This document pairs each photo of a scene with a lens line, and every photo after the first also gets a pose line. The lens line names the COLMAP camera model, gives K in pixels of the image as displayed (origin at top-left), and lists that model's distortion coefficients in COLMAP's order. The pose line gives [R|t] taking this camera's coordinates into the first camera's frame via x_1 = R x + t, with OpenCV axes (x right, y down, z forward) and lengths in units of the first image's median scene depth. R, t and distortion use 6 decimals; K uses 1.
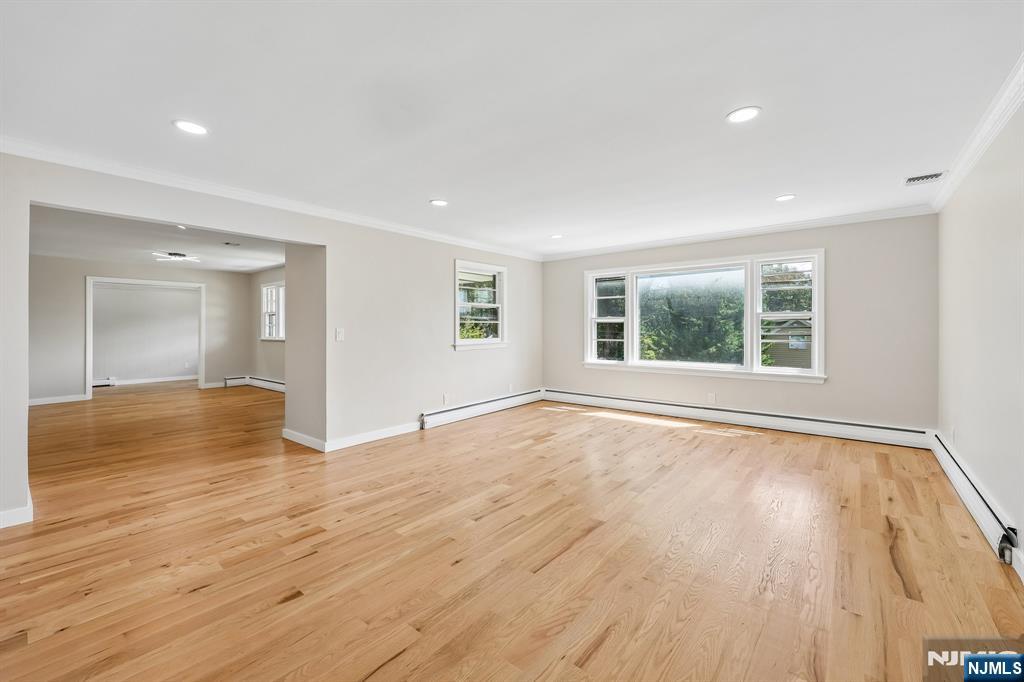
lens RADIAL K [[418.6, 0, 511.2], [0, 418.6, 327.6], [0, 0, 1]] dist [0.000750, 0.000186]
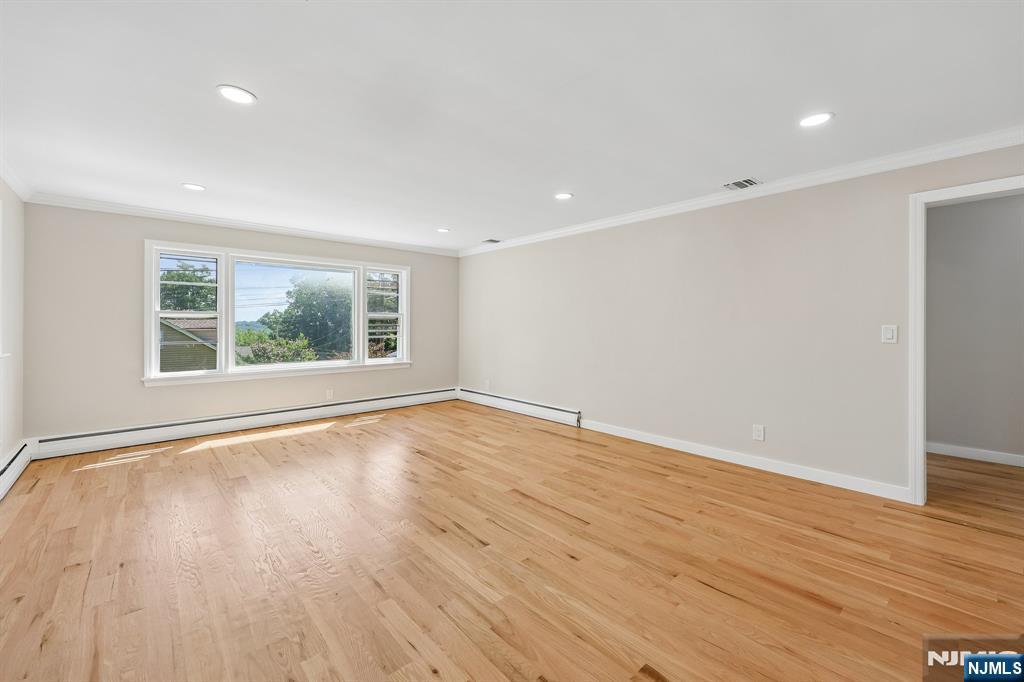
lens RADIAL K [[420.8, 0, 511.8], [0, 420.8, 332.5], [0, 0, 1]] dist [0.001796, 0.000382]
pose [[0.154643, -0.012490, 0.987891, -0.674898], [-0.001004, 0.999918, 0.012800, 0.004261], [-0.987970, -0.002971, 0.154618, 0.584217]]
